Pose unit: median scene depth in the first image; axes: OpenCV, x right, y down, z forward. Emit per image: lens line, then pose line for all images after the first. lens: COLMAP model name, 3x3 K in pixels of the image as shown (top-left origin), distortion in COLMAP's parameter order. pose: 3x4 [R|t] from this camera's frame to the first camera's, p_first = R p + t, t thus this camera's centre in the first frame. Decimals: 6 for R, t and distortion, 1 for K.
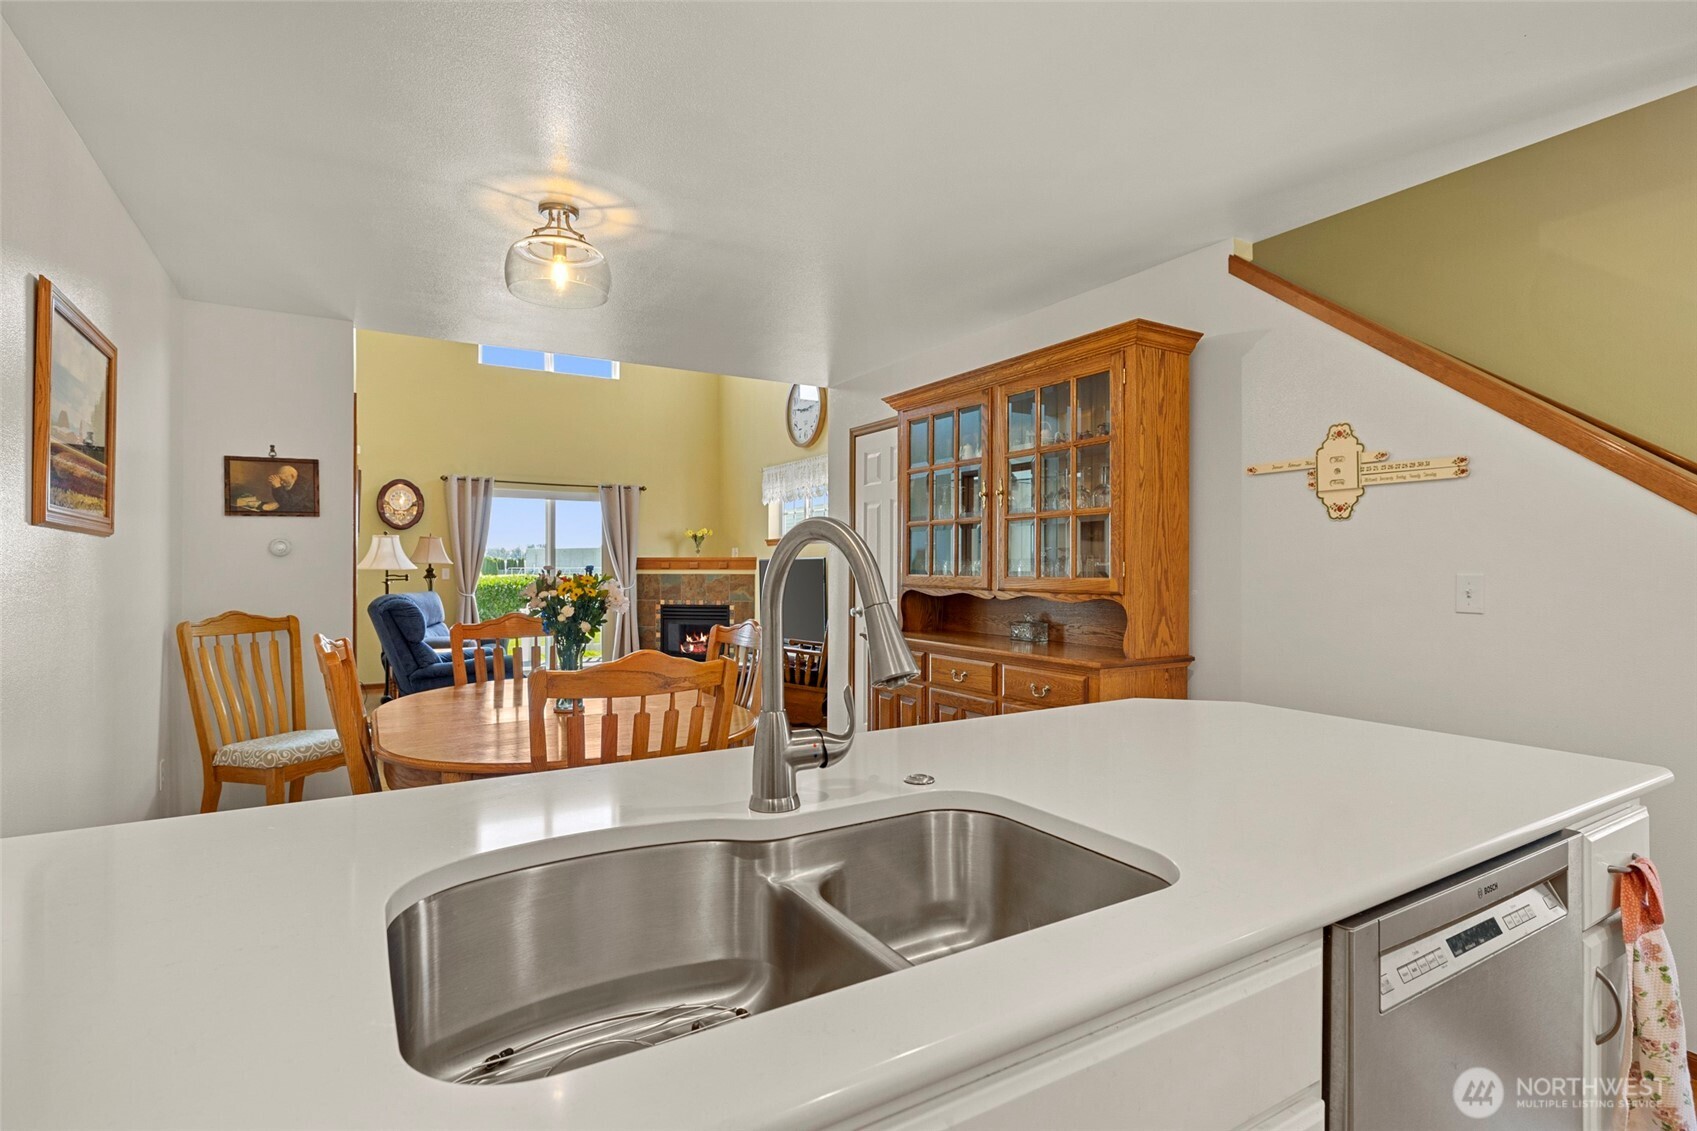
lens RADIAL K [[822.0, 0, 847.1], [0, 822.0, 559.8], [0, 0, 1]] dist [-0.001202, 0.001738]
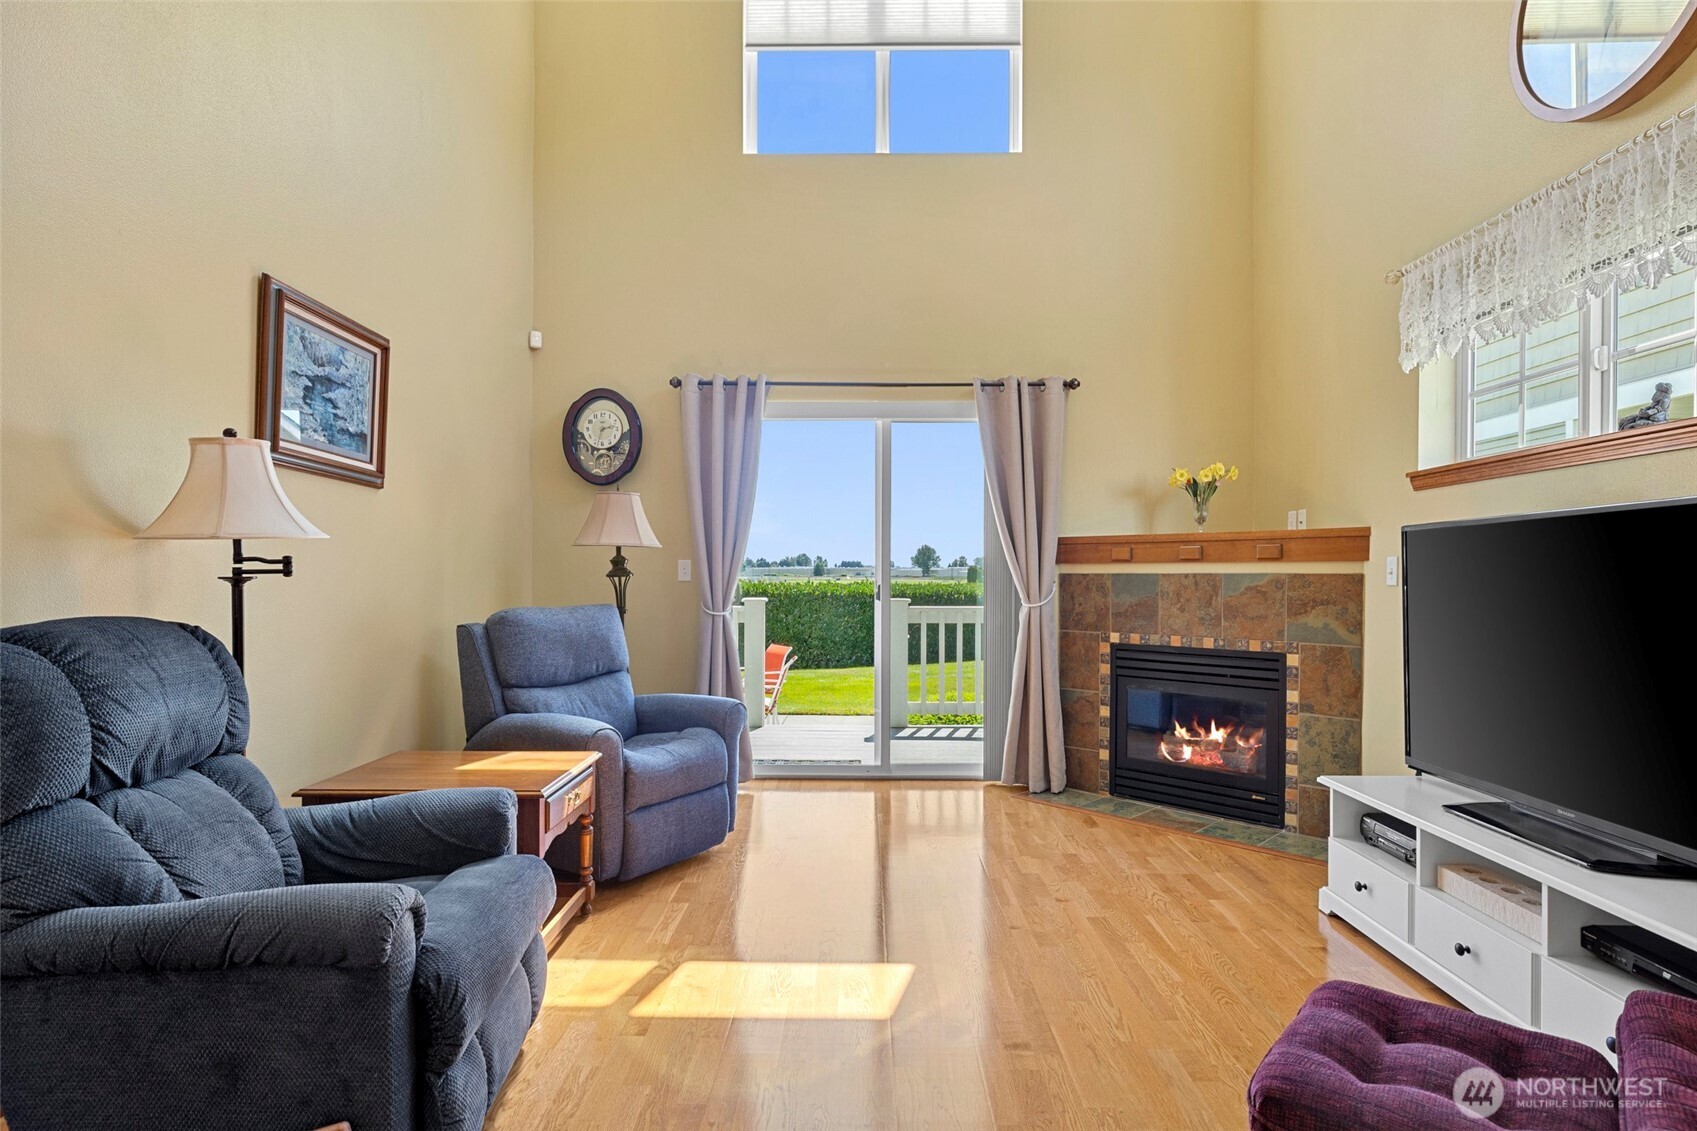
lens RADIAL K [[882.1, 0, 853.4], [0, 882.1, 573.6], [0, 0, 1]] dist [0.000205, 0.000276]
pose [[0.852697, 0.002214, -0.522400, -0.233183], [0.000551, 0.999987, 0.005139, 0.035485], [0.522405, -0.004670, 0.852685, 1.255138]]
